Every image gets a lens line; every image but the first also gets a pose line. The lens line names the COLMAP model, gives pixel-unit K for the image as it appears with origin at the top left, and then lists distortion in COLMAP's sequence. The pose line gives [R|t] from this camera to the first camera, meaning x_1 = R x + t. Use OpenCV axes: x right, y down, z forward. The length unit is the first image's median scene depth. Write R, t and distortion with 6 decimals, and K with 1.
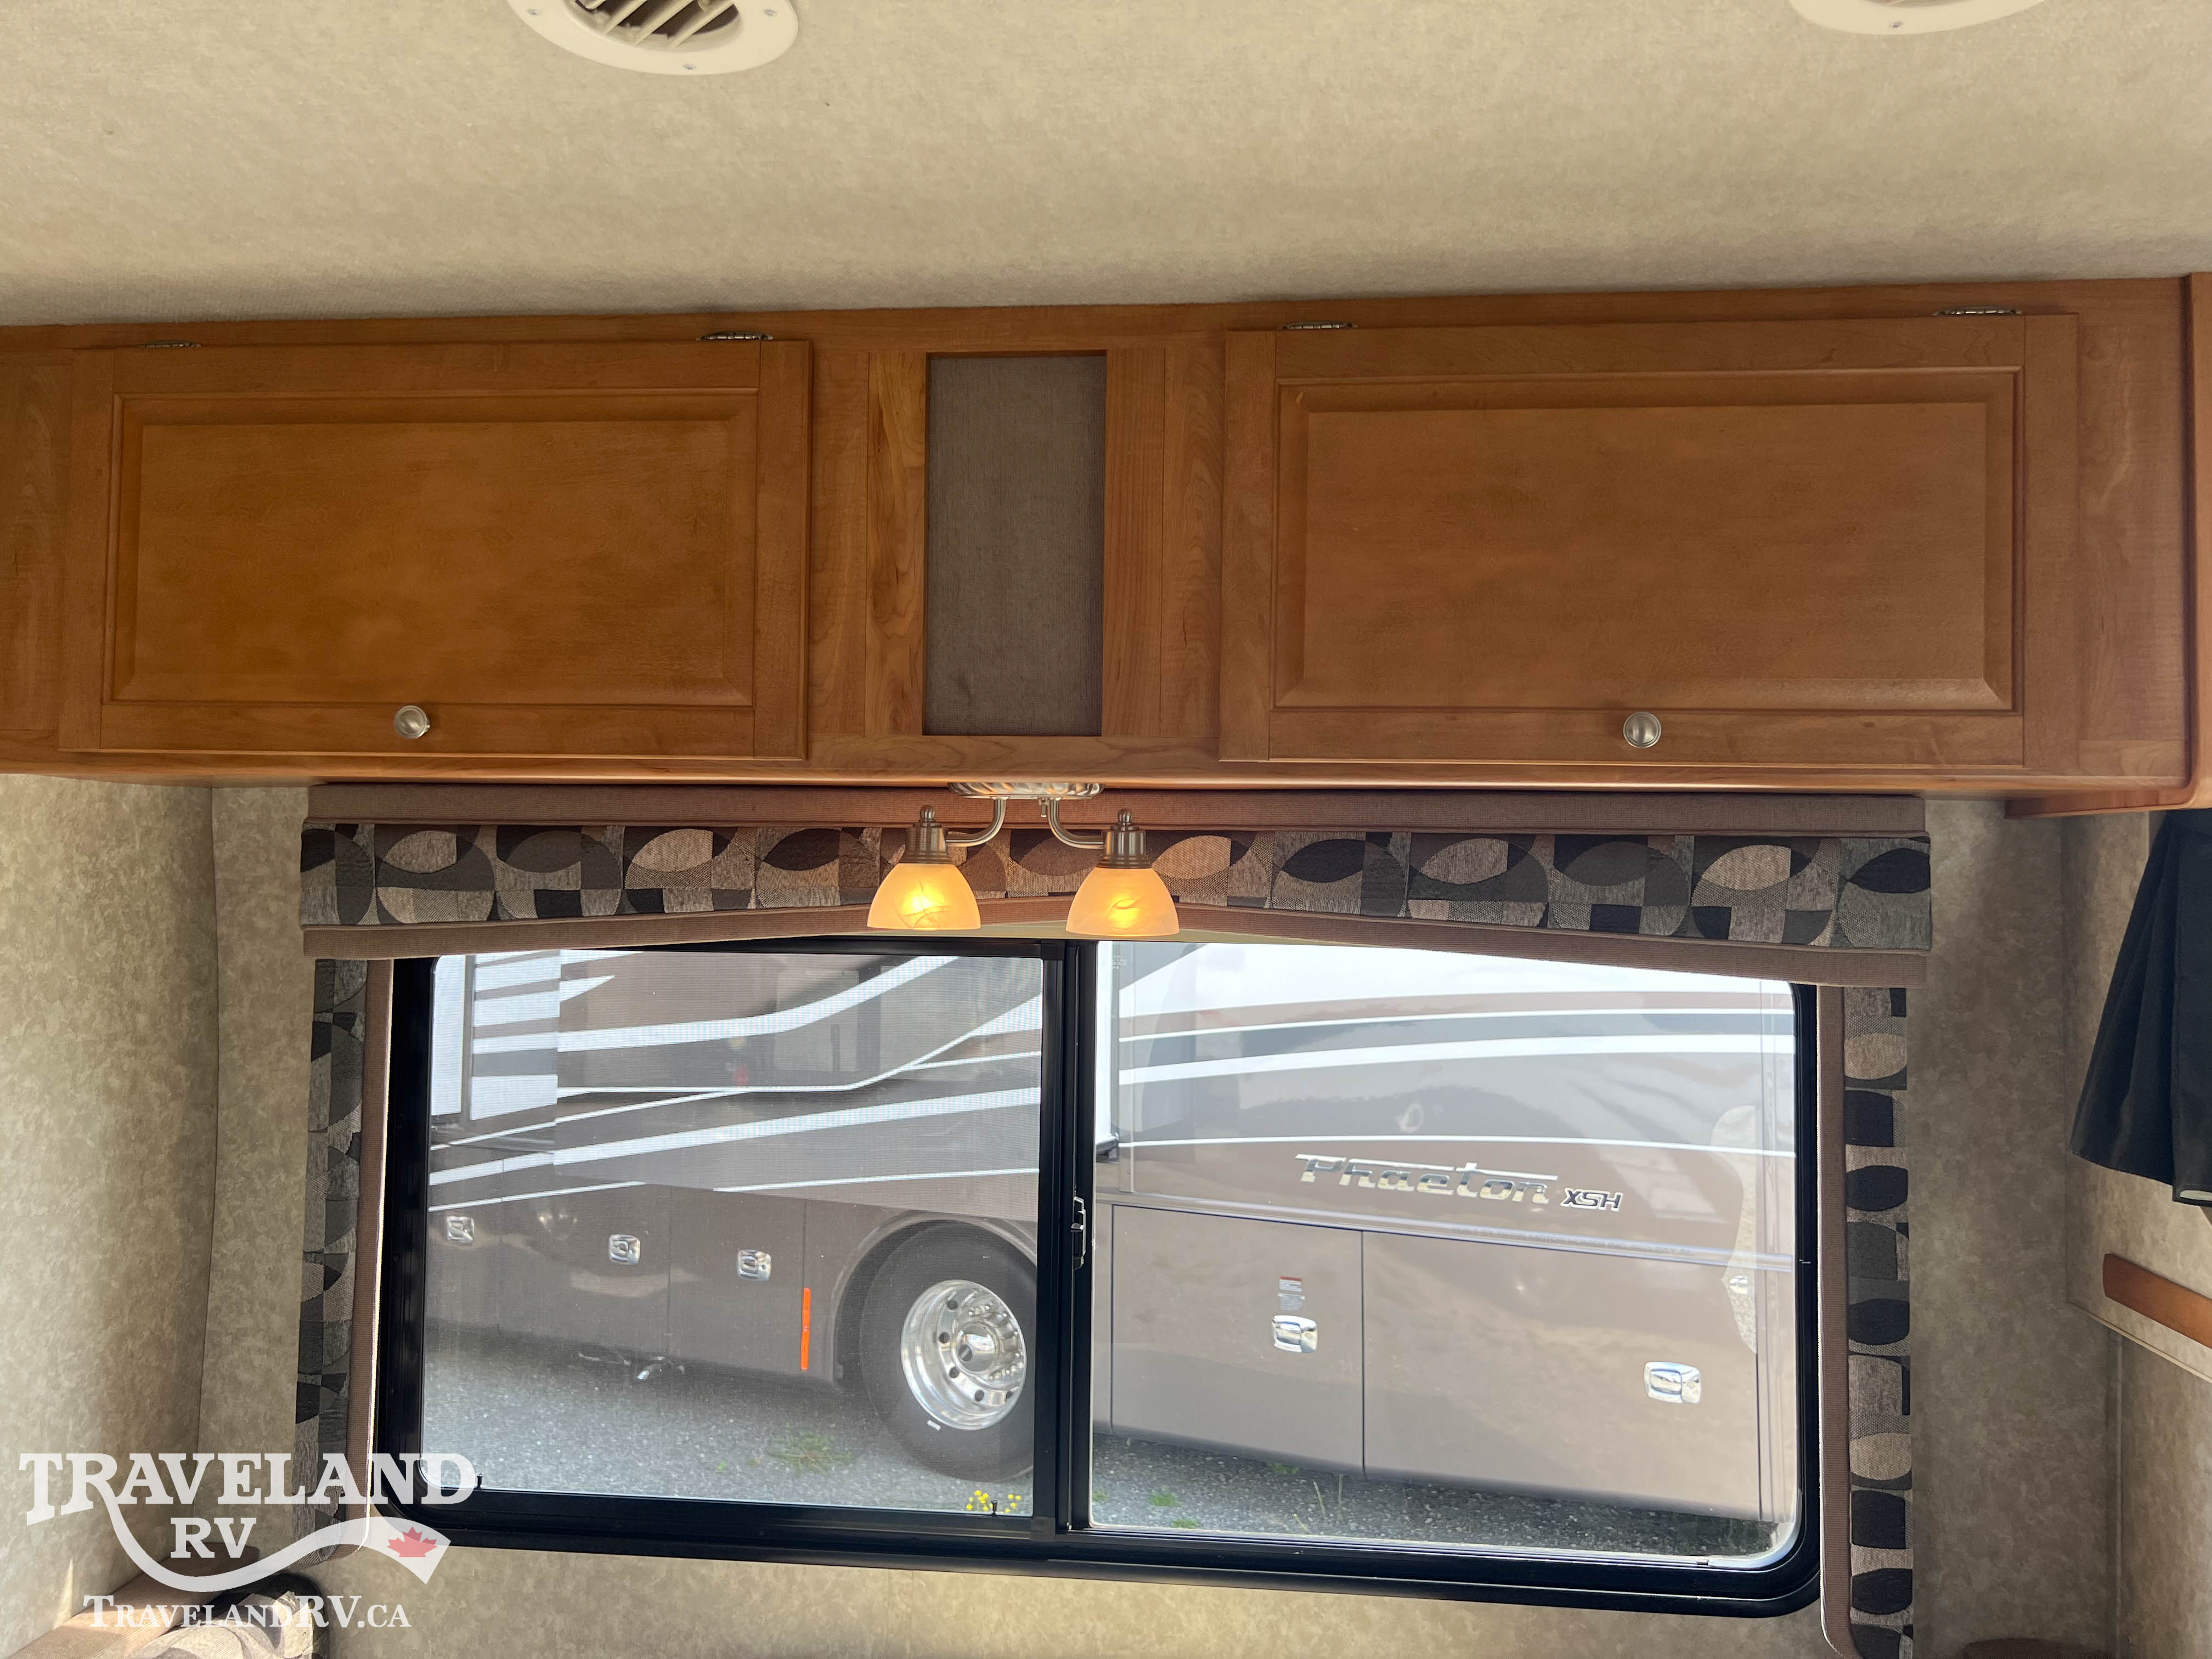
lens RADIAL K [[1673.1, 0, 1107.2], [0, 1673.1, 806.2], [0, 0, 1]] dist [0.050888, -0.063475]
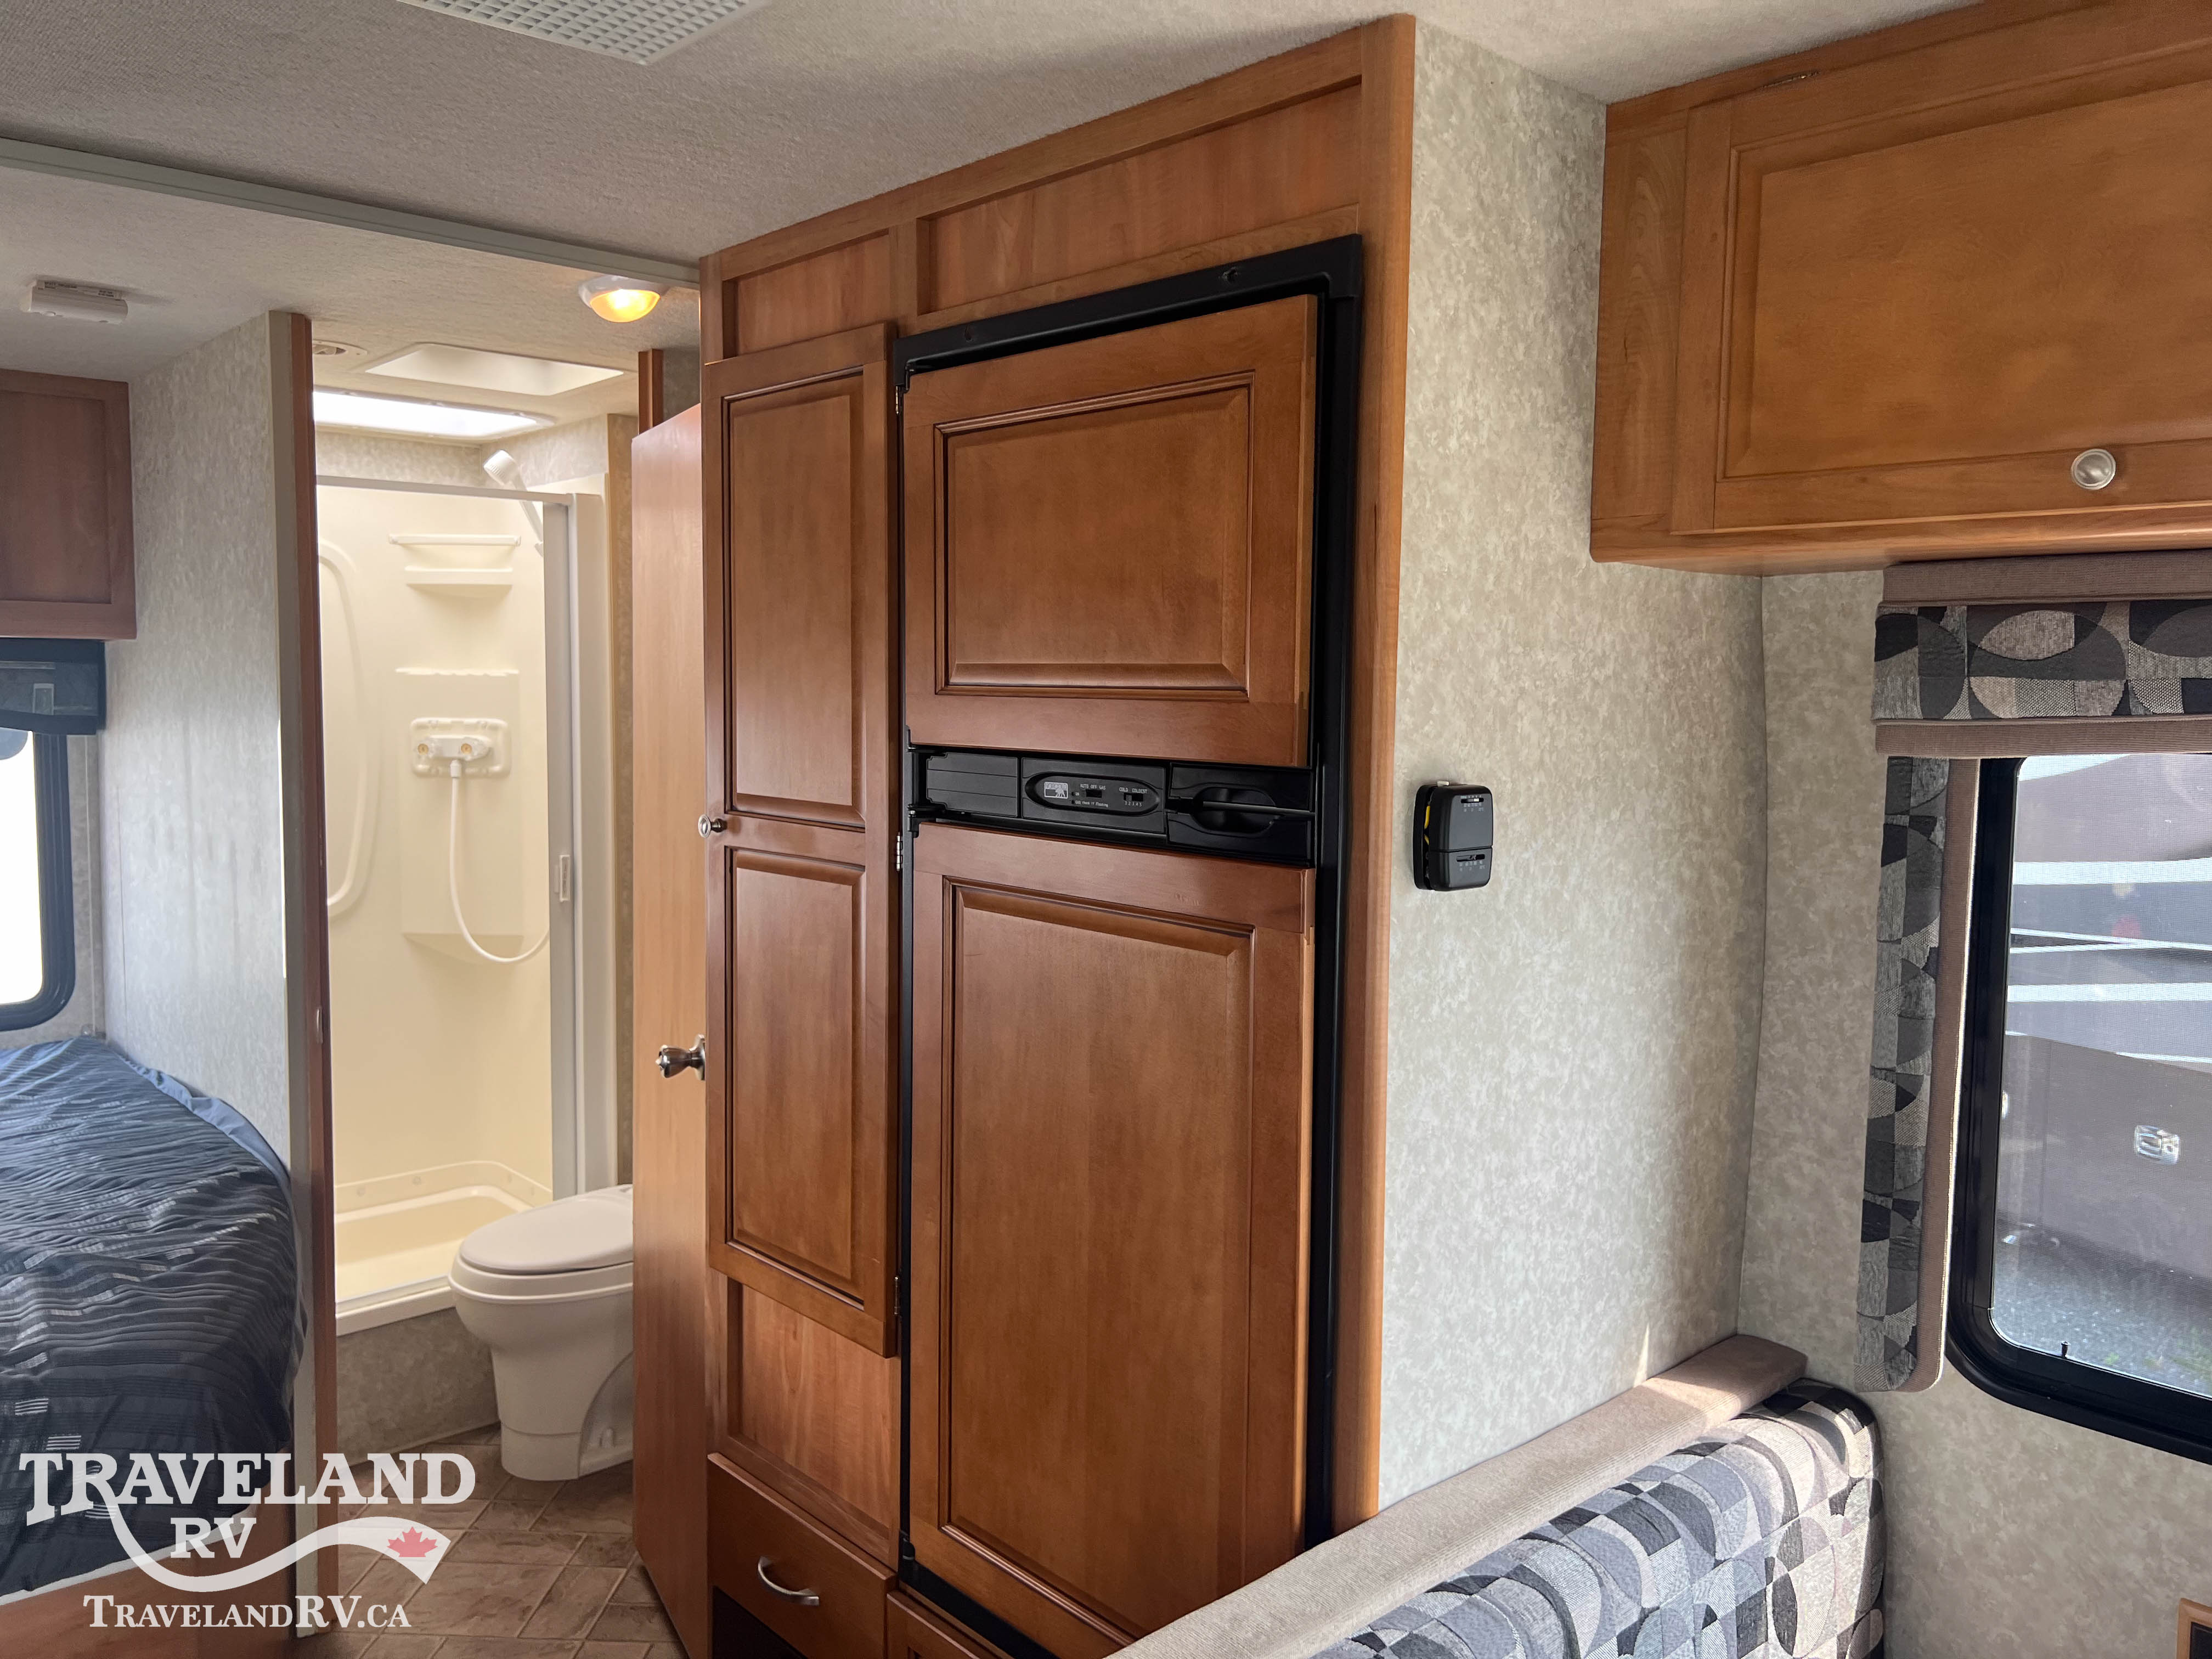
lens RADIAL K [[1673.1, 0, 1099.0], [0, 1673.1, 809.8], [0, 0, 1]] dist [0.050888, -0.063475]
pose [[0.744640, 0.047057, -0.665806, -0.179064], [0.022667, 0.995154, 0.095684, 0.022162], [0.667082, -0.086342, 0.739964, 0.030769]]
